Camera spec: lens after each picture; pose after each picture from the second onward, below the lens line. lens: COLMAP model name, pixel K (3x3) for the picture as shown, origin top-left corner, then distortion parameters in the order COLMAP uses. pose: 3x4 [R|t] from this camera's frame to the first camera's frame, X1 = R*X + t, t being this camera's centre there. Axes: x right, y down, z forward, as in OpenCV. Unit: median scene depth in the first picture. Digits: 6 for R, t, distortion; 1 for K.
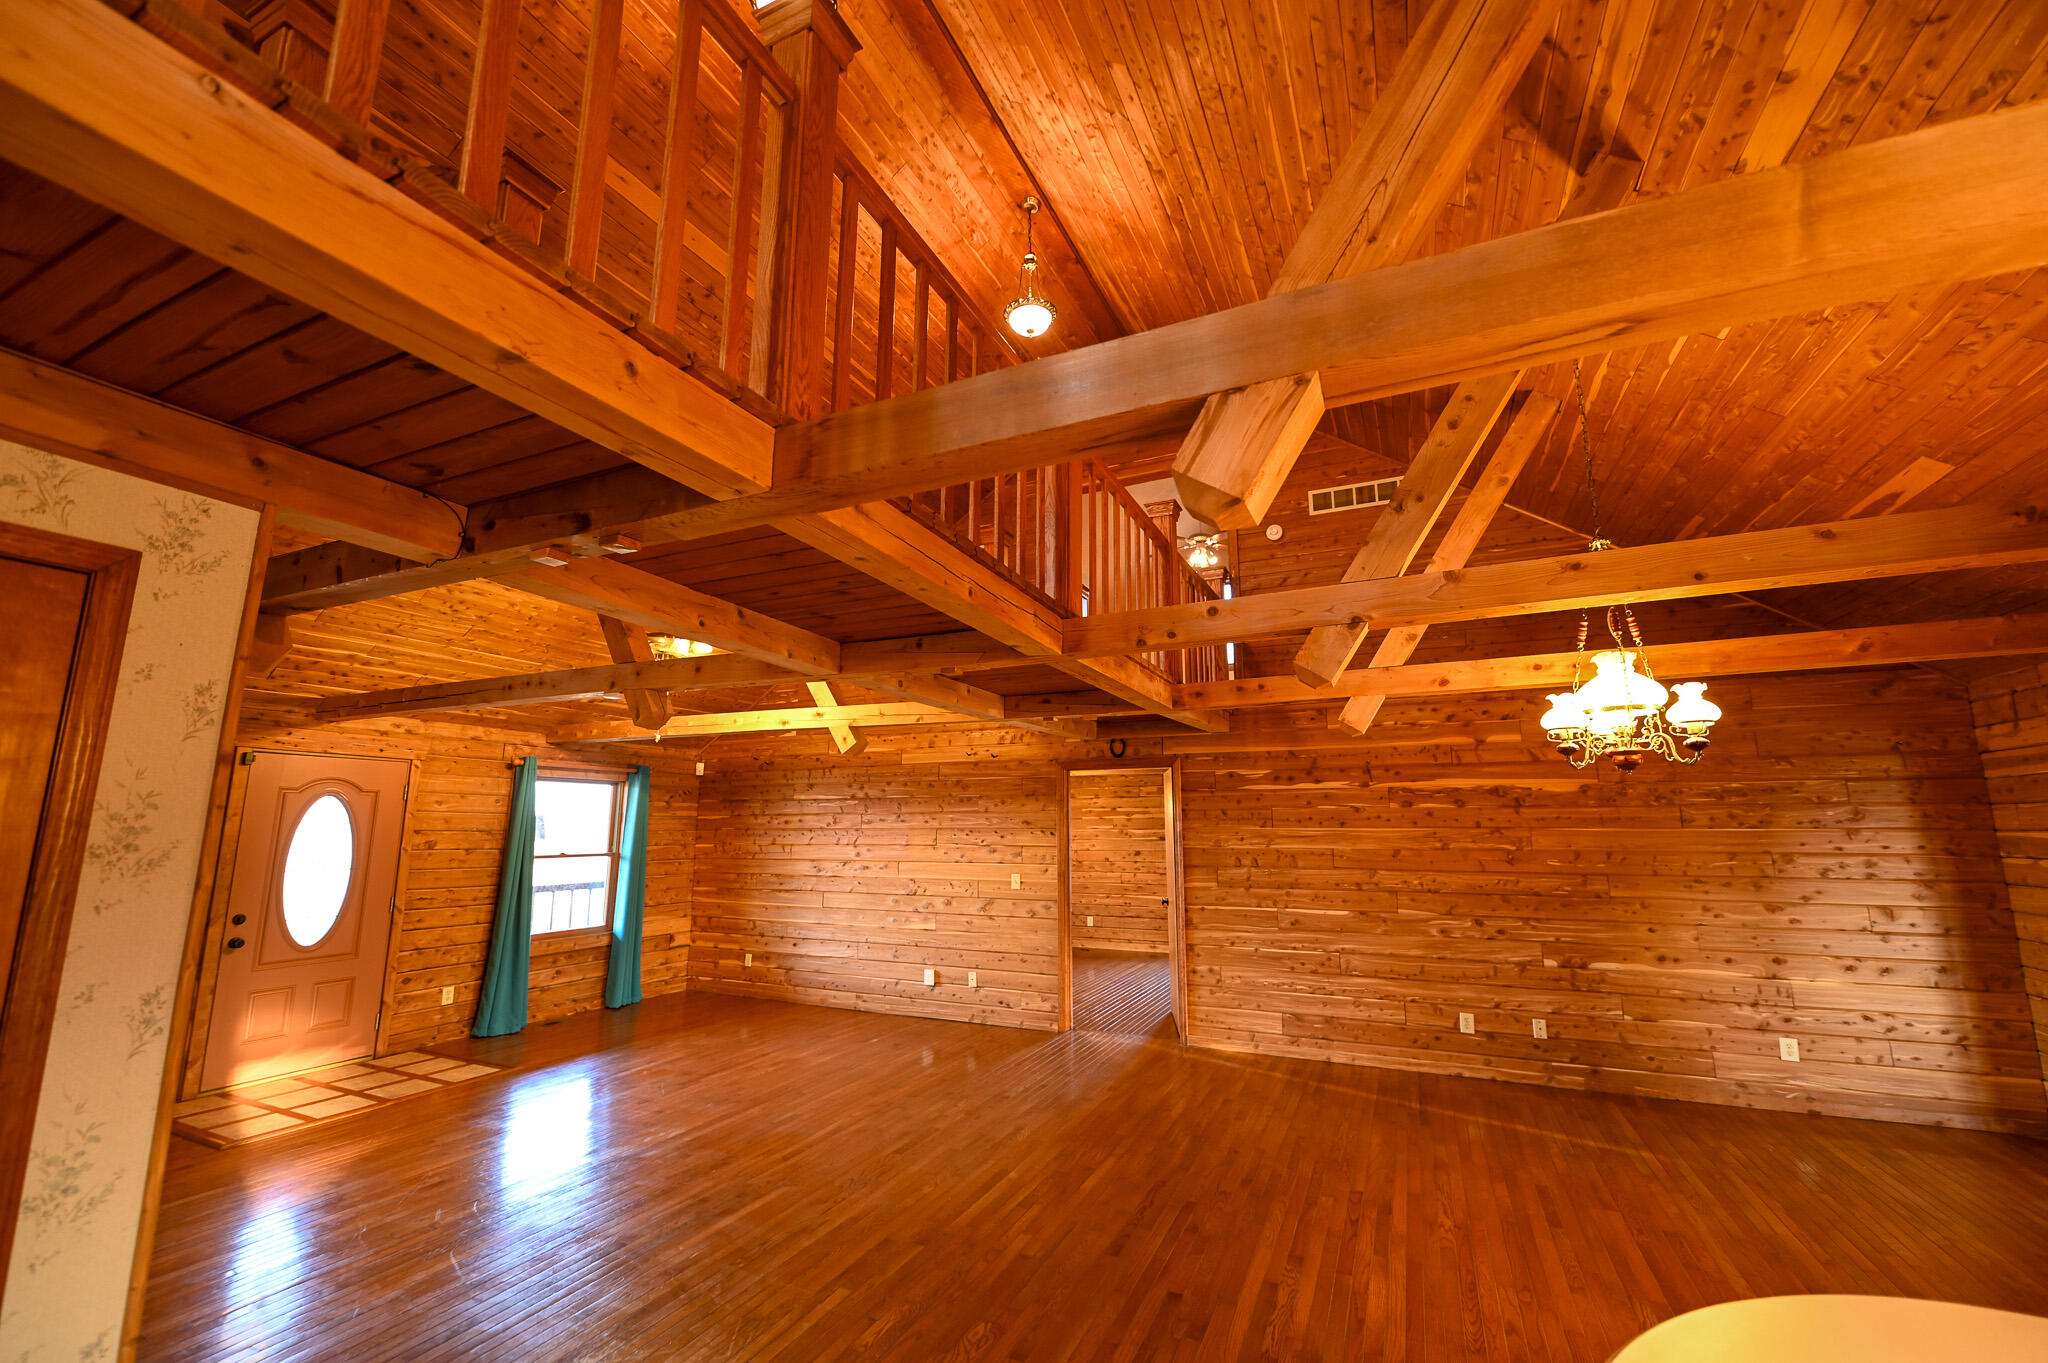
lens RADIAL K [[813.7, 0, 1019.6], [0, 813.7, 686.3], [0, 0, 1]] dist [-0.006577, -0.000457]
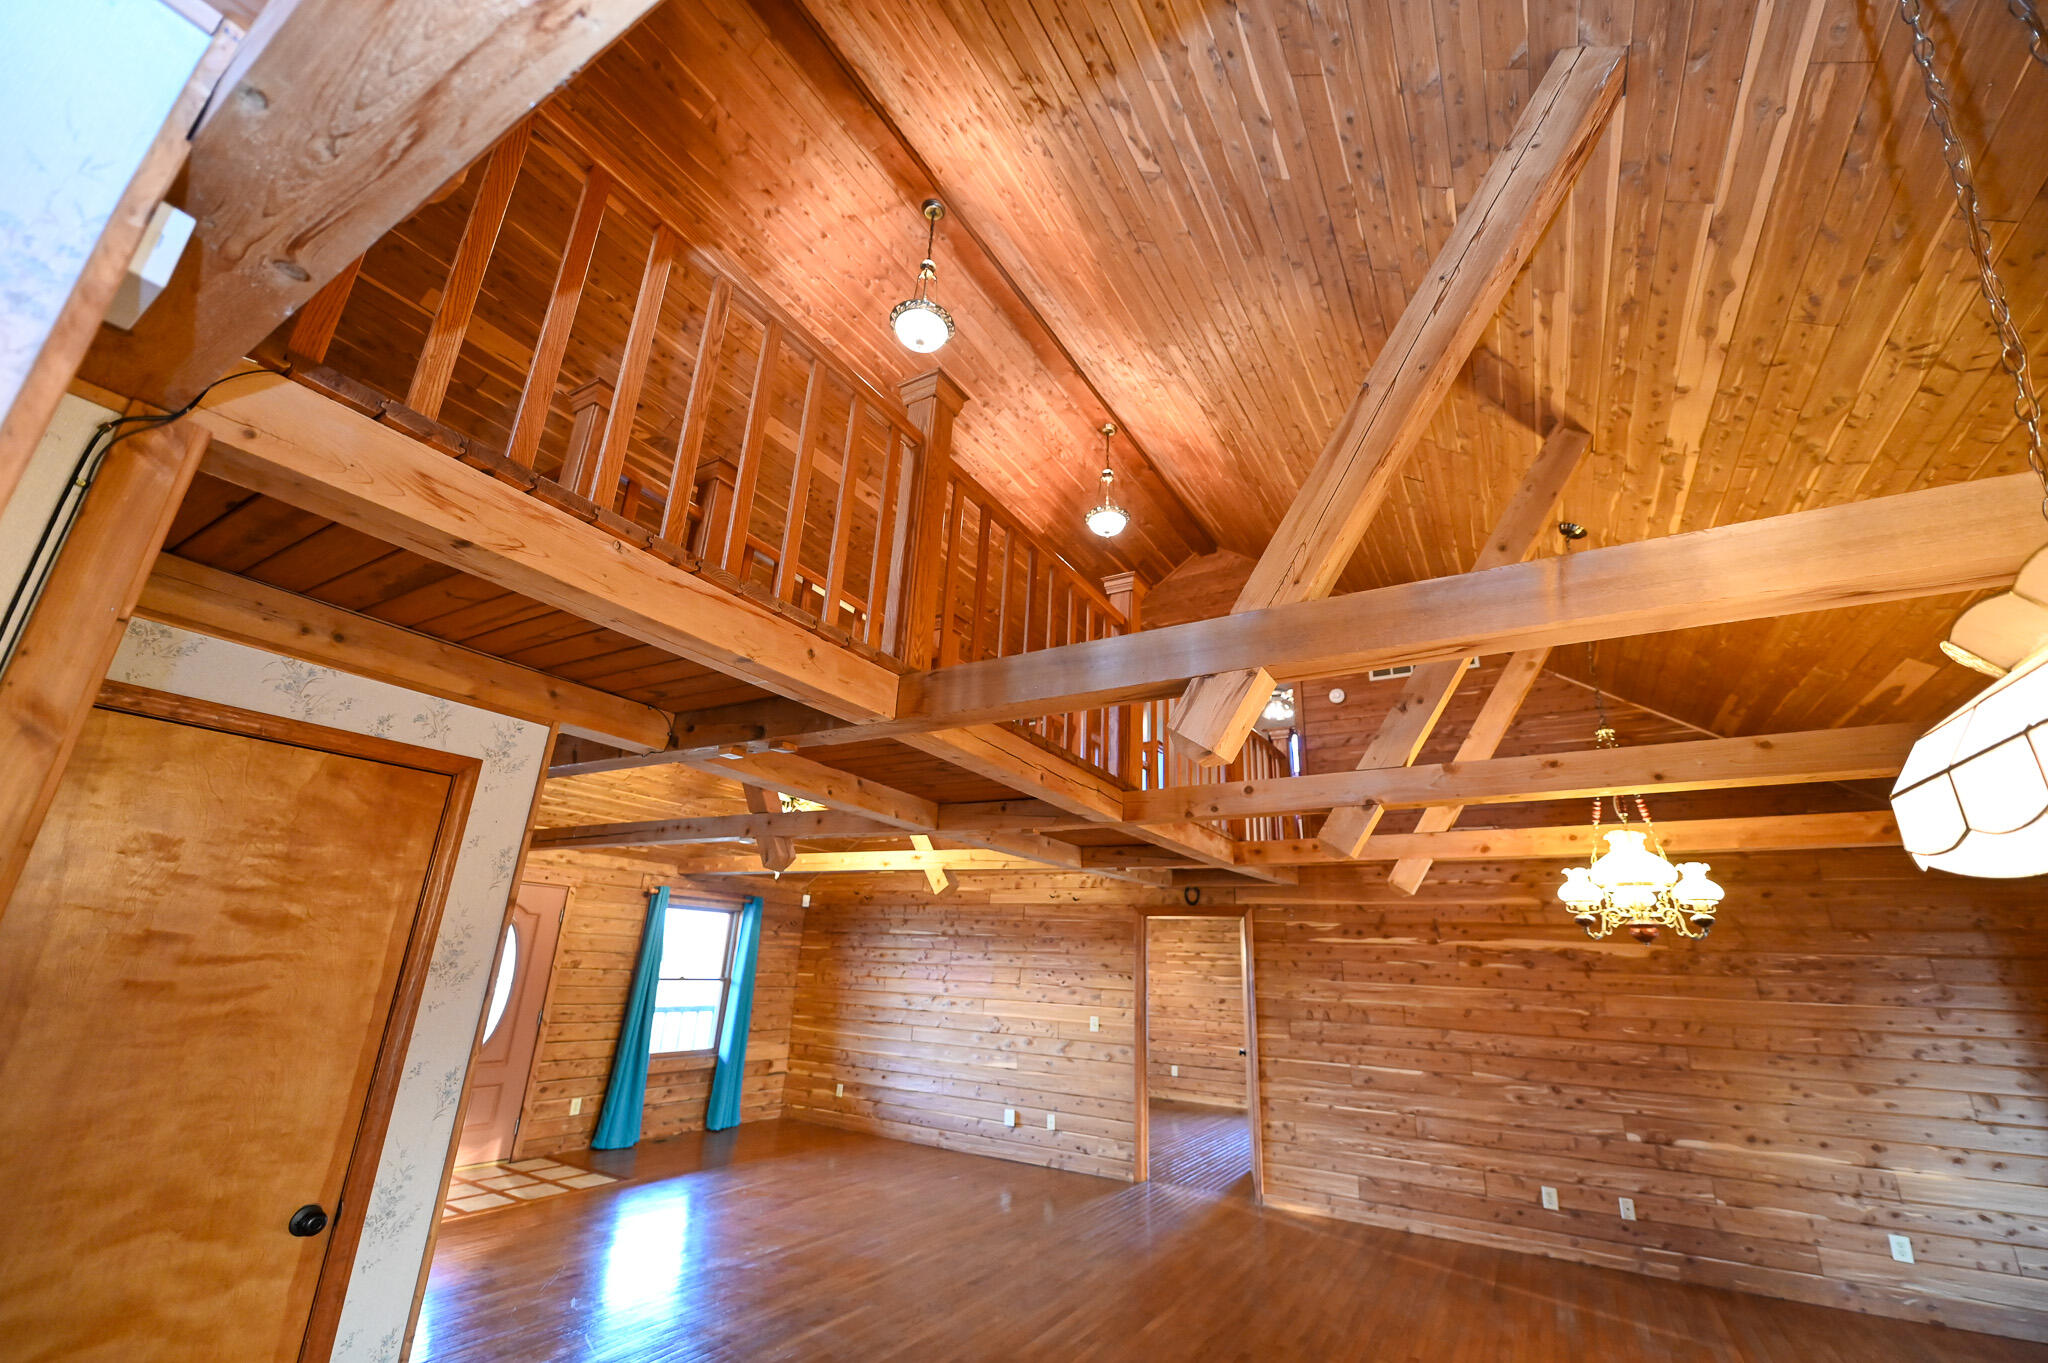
lens RADIAL K [[813.7, 0, 1026.8], [0, 813.7, 685.1], [0, 0, 1]] dist [-0.006577, -0.000457]
pose [[0.994047, 0.005474, -0.108810, 0.027996], [-0.022722, 0.987191, -0.157914, -0.030825], [0.106552, 0.159446, 0.981440, -0.137571]]
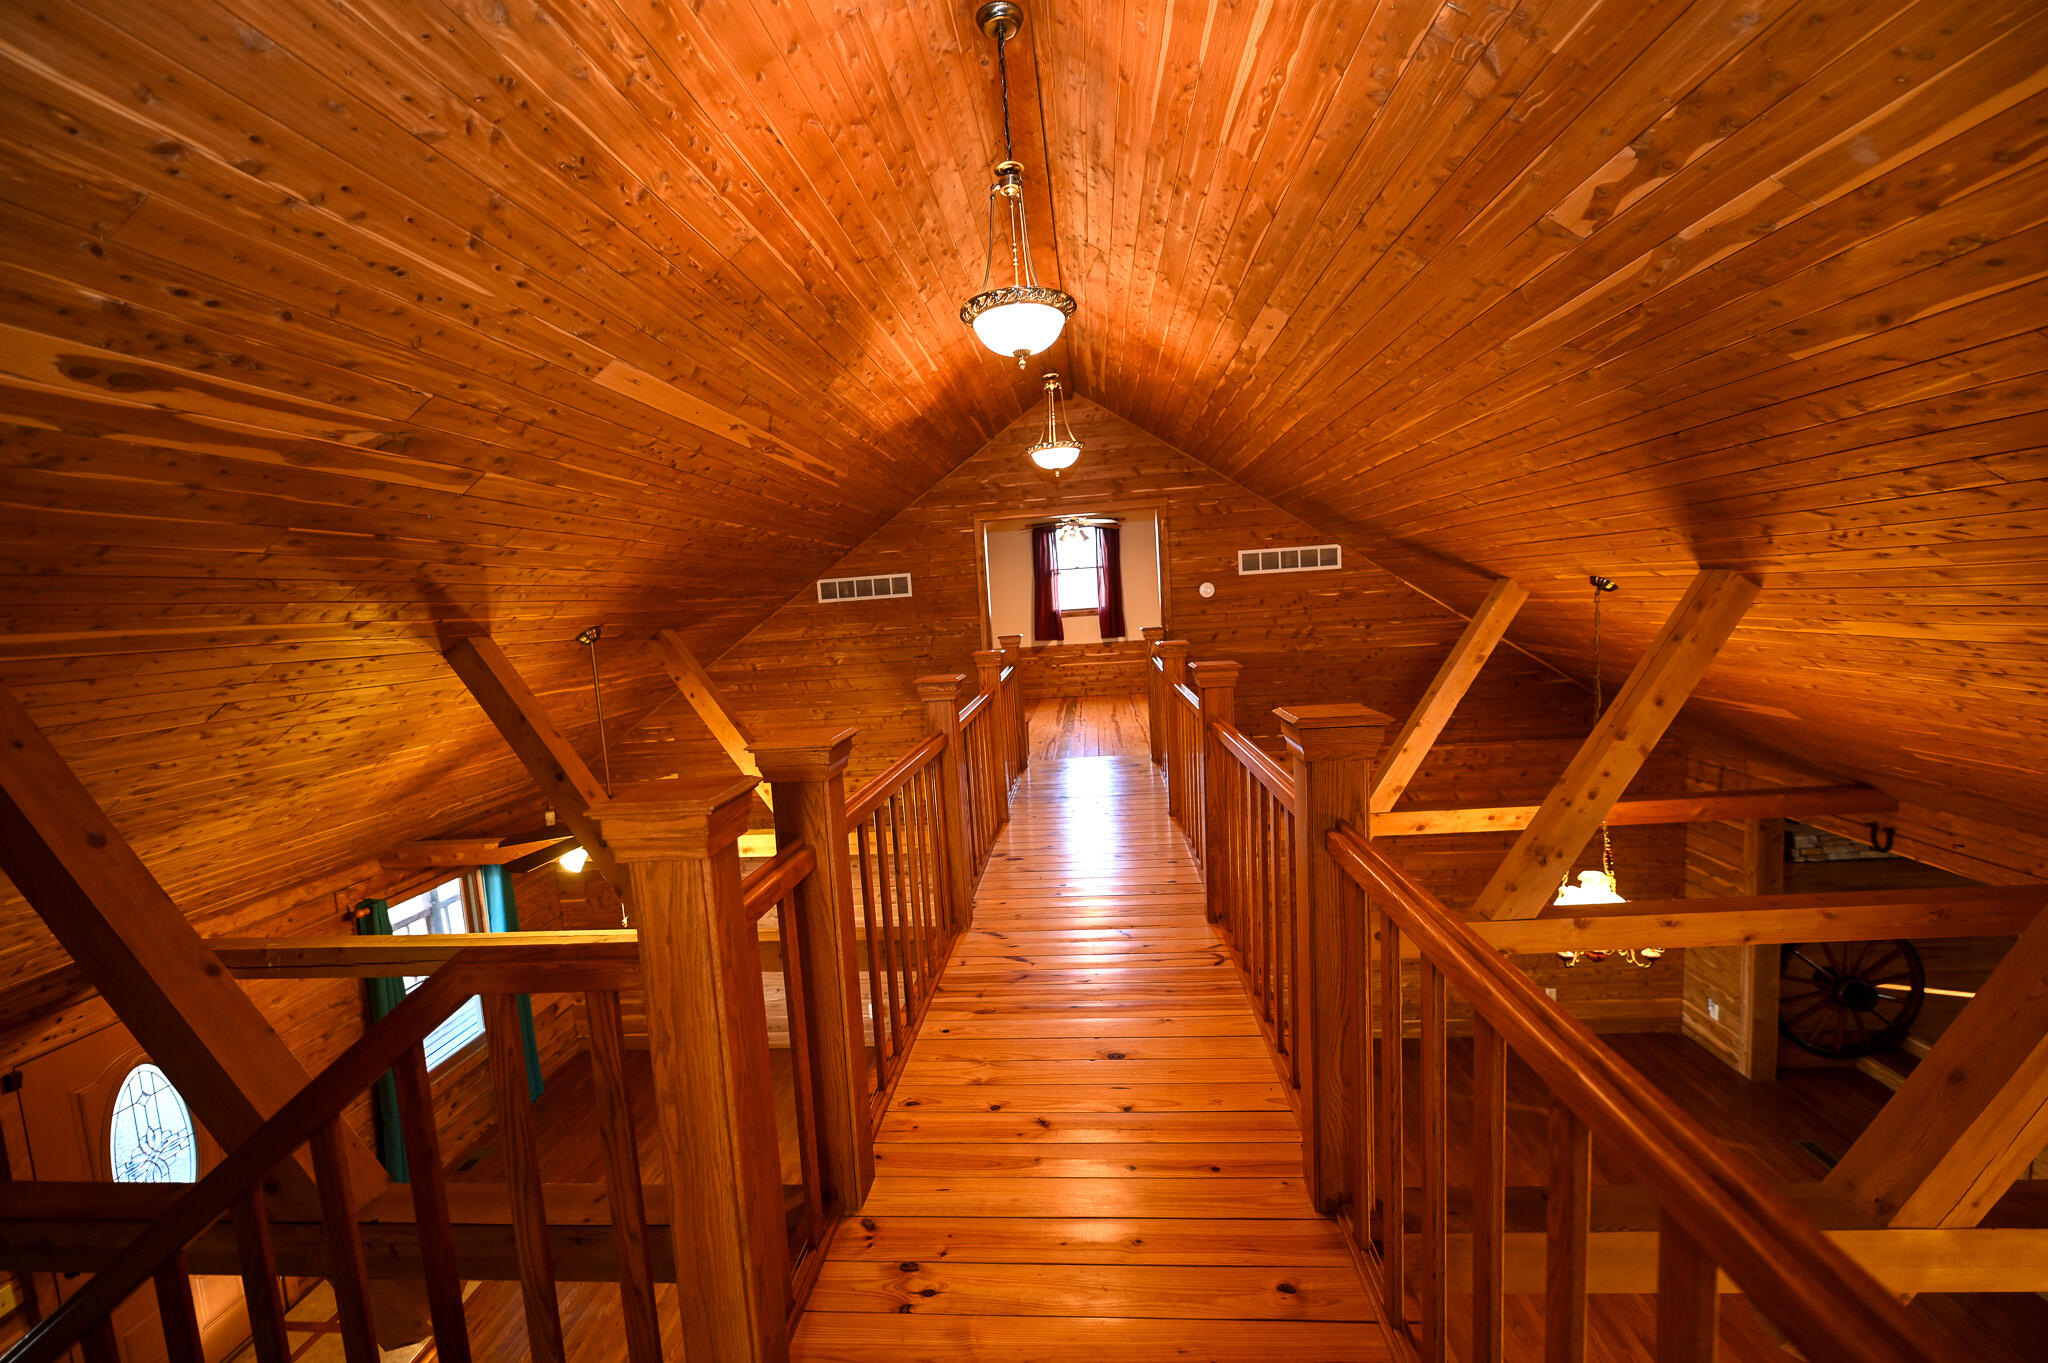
lens RADIAL K [[813.7, 0, 1005.7], [0, 813.7, 670.0], [0, 0, 1]] dist [-0.006577, -0.000457]
pose [[0.936158, -0.096694, 0.338021, -0.376726], [0.005819, 0.965566, 0.260093, -0.472126], [-0.351531, -0.241521, 0.904485, 0.161127]]
